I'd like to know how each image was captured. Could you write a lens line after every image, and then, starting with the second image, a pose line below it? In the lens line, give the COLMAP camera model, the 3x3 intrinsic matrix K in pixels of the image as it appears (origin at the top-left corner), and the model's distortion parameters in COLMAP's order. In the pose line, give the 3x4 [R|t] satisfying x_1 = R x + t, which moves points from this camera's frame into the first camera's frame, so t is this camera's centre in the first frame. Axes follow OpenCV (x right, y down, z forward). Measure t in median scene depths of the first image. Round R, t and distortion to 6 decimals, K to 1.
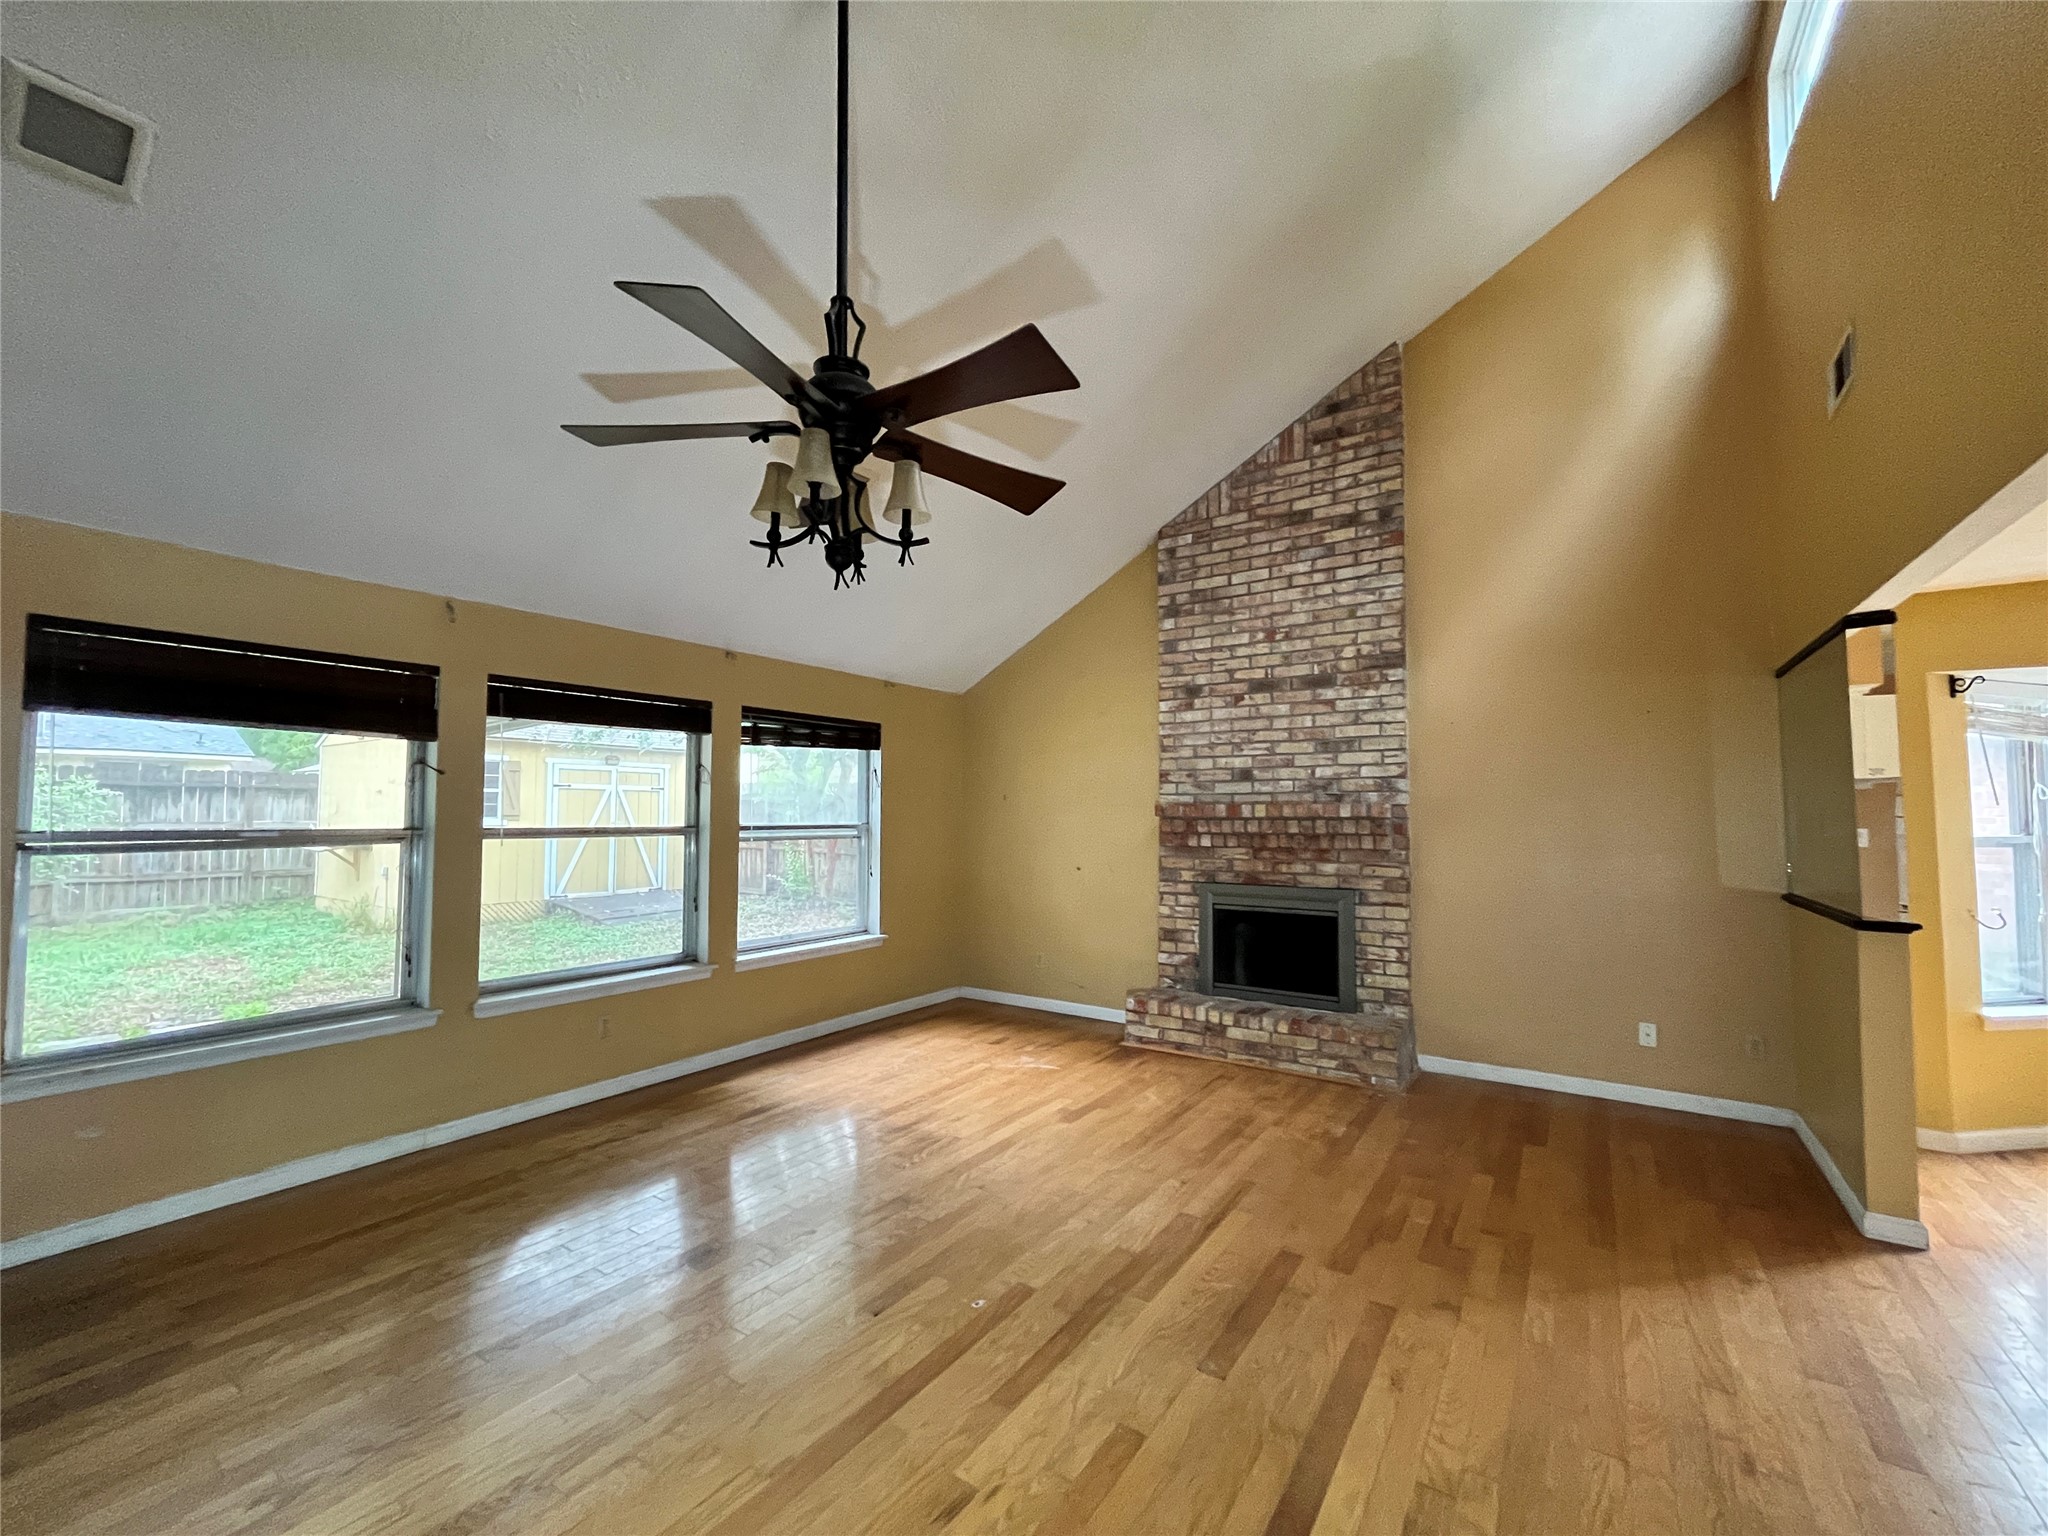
lens RADIAL K [[822.8, 0, 1022.2], [0, 822.8, 778.0], [0, 0, 1]] dist [-0.000432, 0.000068]
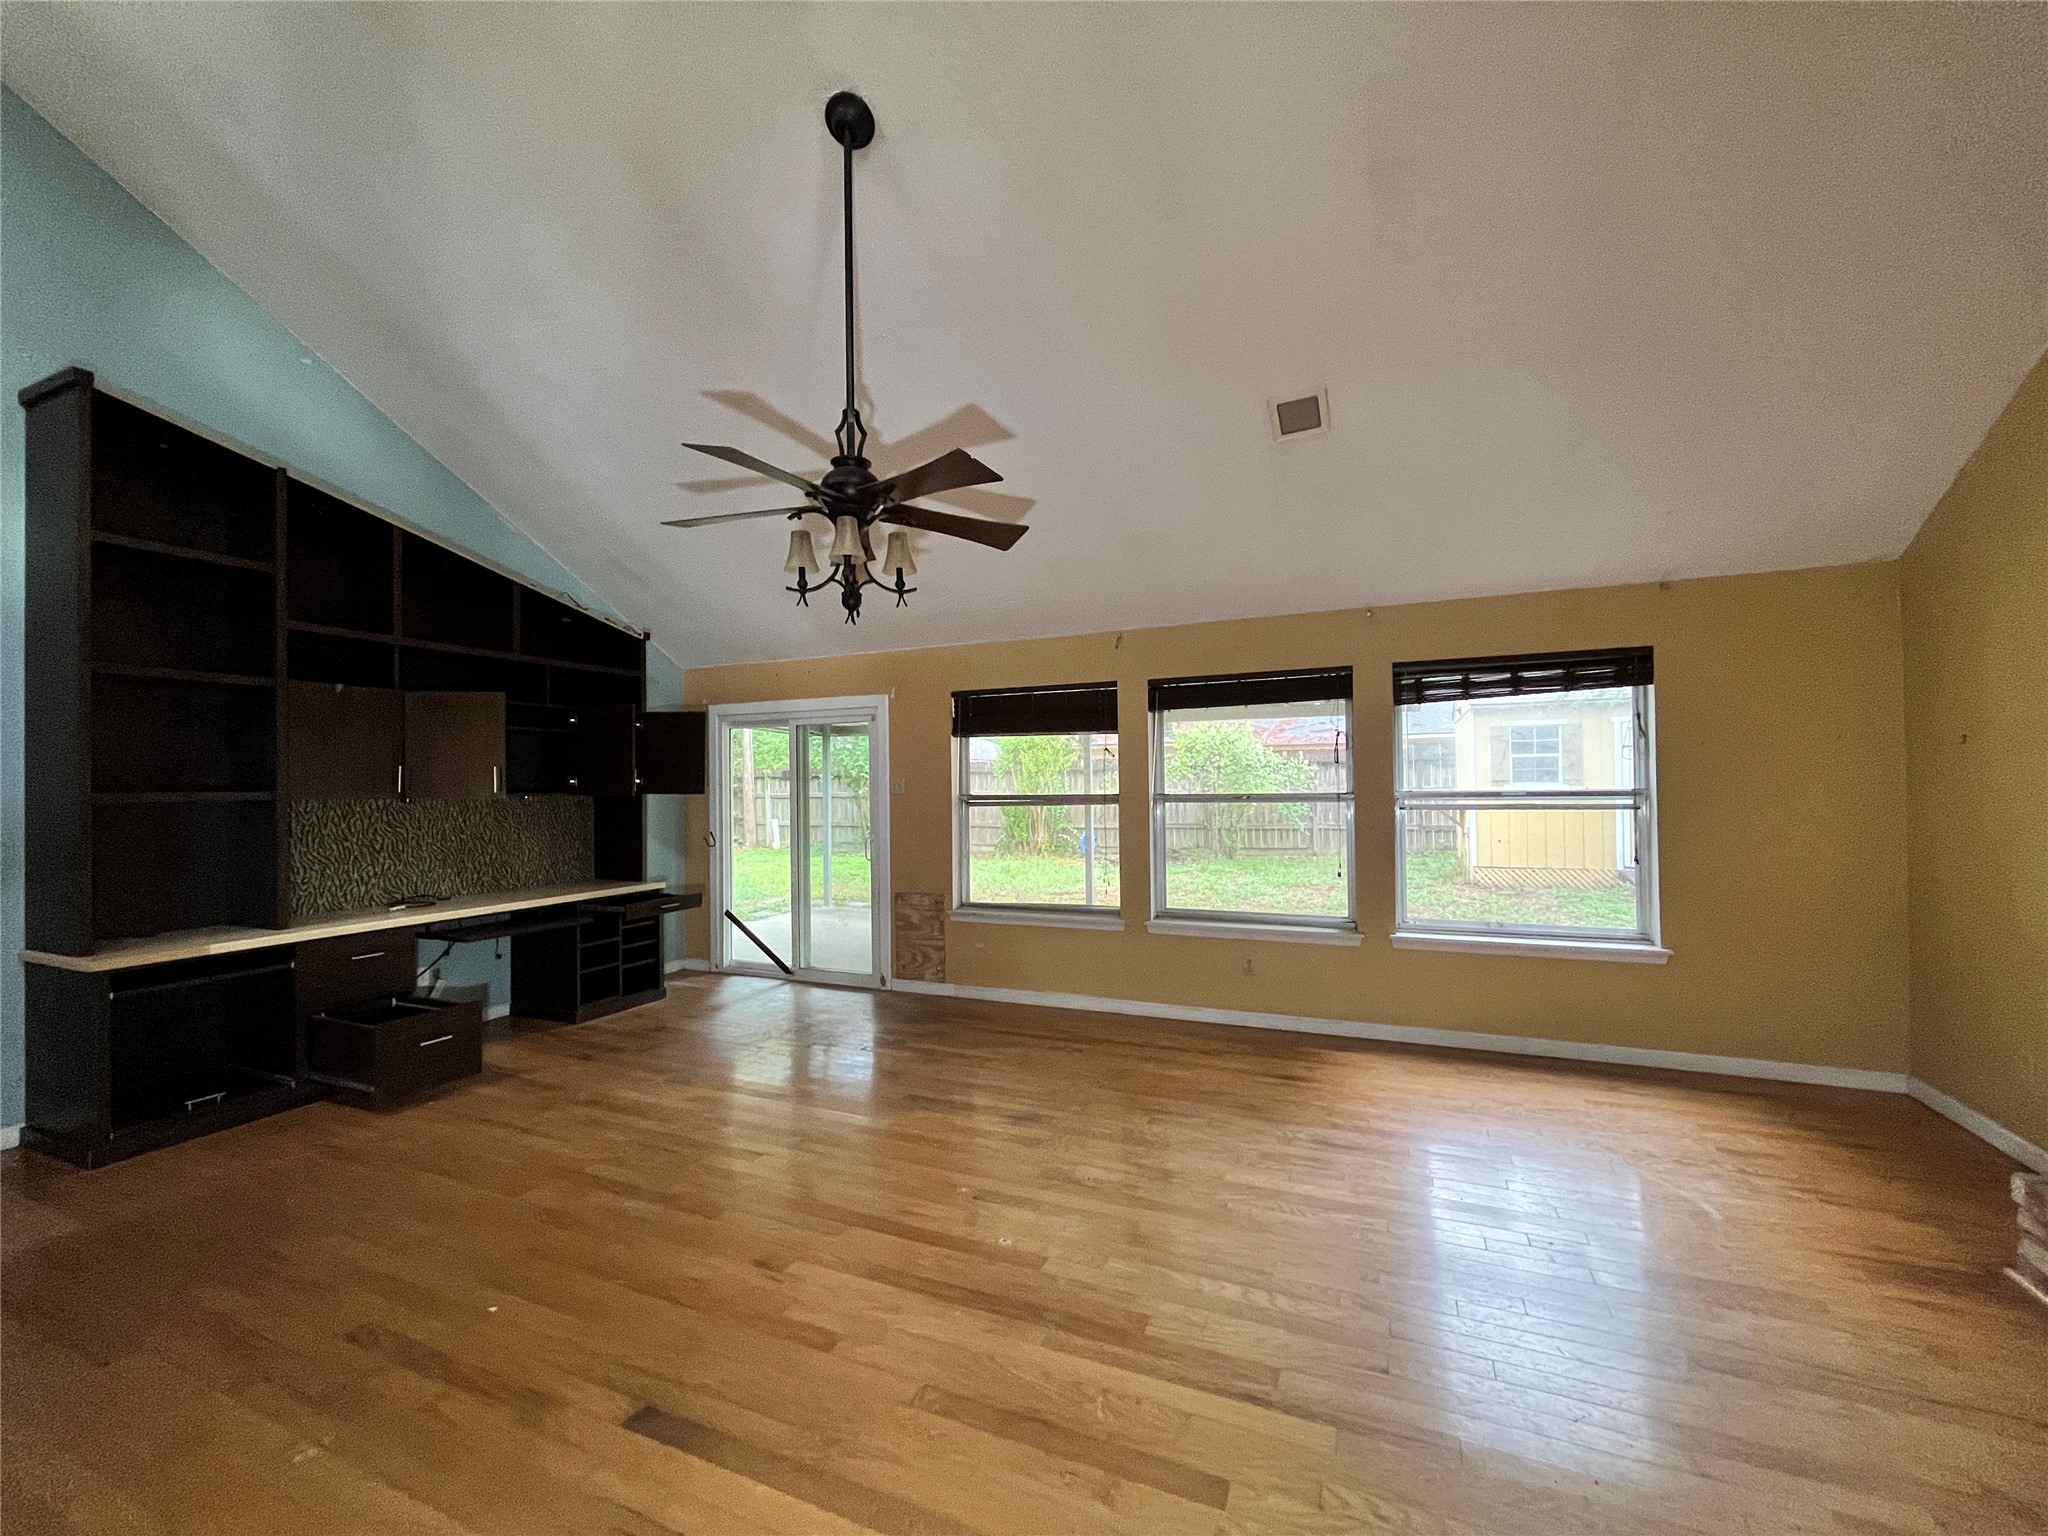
lens RADIAL K [[822.8, 0, 1022.5], [0, 822.8, 781.2], [0, 0, 1]] dist [-0.000432, 0.000068]
pose [[0.195369, -0.009441, -0.980684, 0.620455], [0.058743, 0.998271, 0.002092, 0.024083], [0.978969, -0.058017, 0.195586, 0.520768]]
